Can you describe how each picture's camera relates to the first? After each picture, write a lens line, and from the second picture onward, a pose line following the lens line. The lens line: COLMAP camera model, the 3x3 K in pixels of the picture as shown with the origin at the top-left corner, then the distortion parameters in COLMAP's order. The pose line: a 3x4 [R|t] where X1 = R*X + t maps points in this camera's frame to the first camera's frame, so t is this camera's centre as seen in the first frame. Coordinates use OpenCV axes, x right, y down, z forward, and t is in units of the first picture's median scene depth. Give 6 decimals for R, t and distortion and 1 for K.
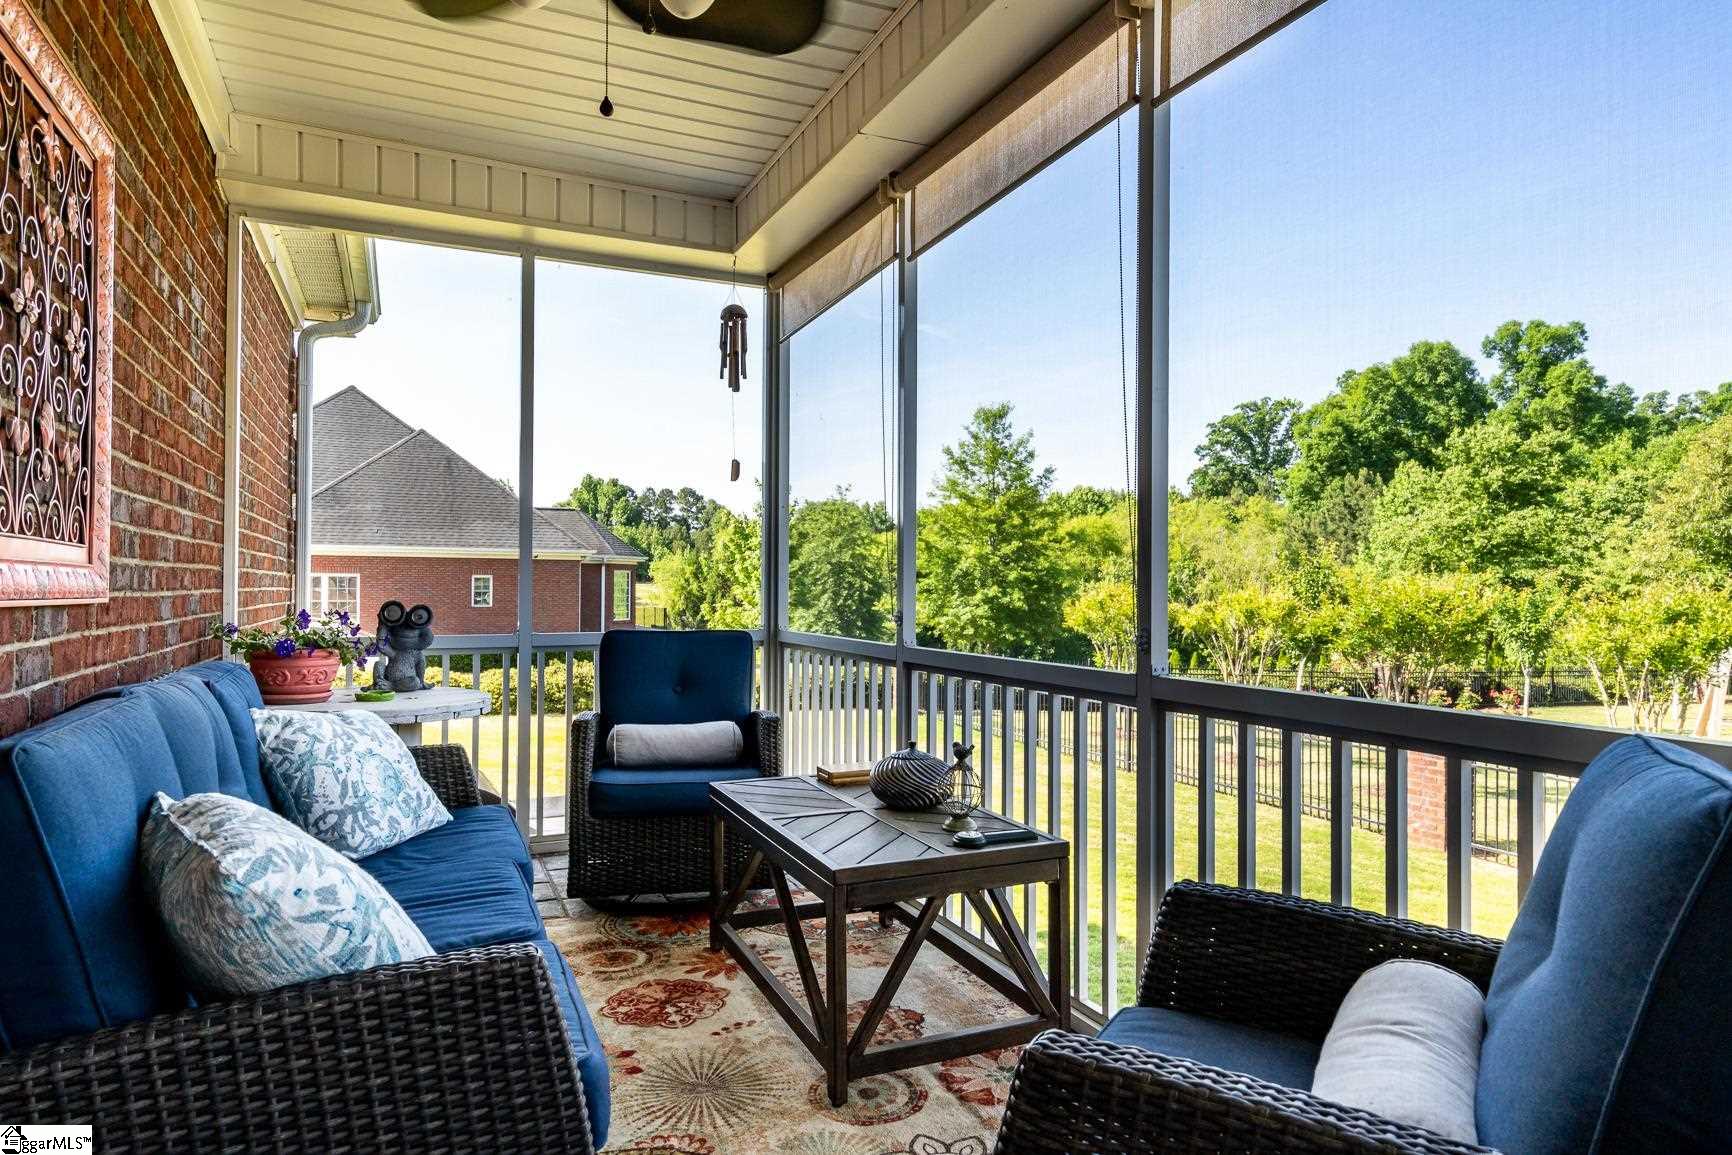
lens RADIAL K [[1045.8, 0, 864.8], [0, 1045.8, 588.6], [0, 0, 1]] dist [0.002584, 0.000444]
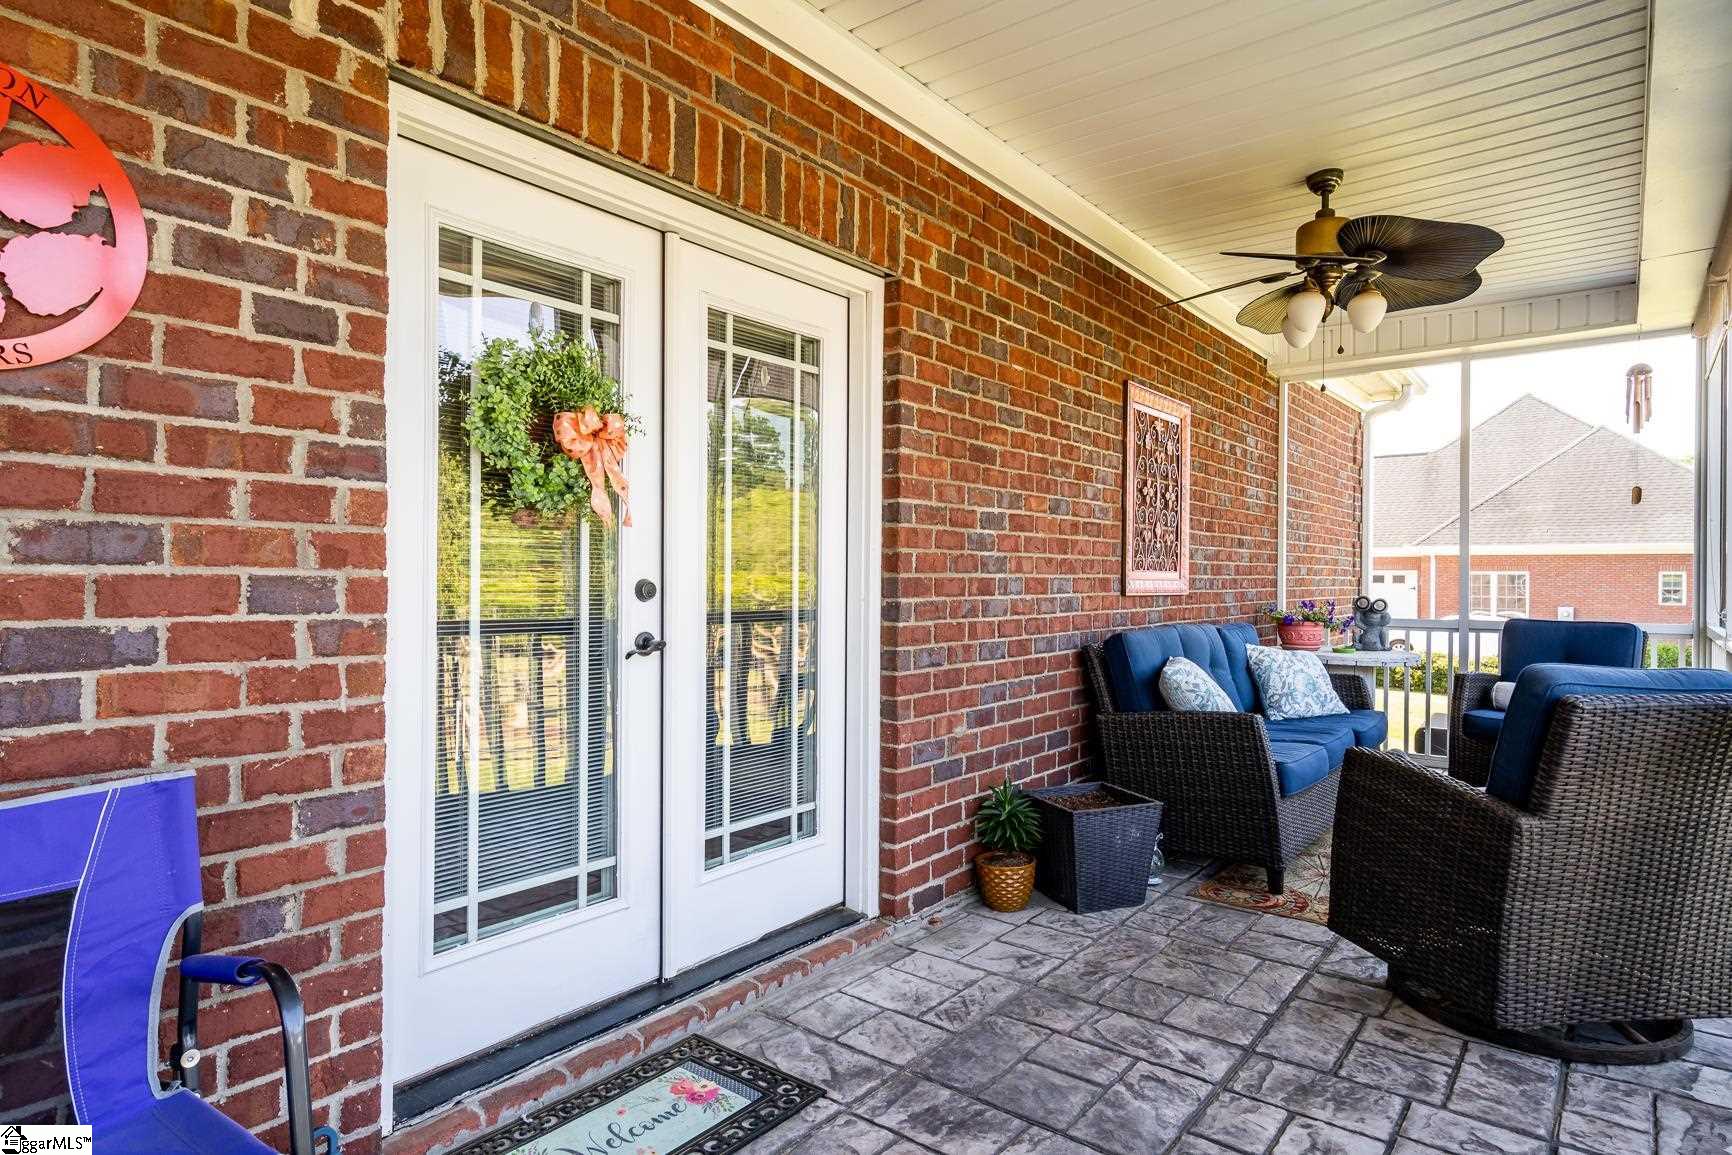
lens RADIAL K [[940.8, 0, 863.1], [0, 940.8, 583.7], [0, 0, 1]] dist [0.001164, 0.000146]
pose [[0.463209, 0.000438, -0.886249, 0.748382], [-0.001515, 0.999999, -0.000298, -0.008500], [0.886248, 0.001481, 0.463209, -0.591993]]
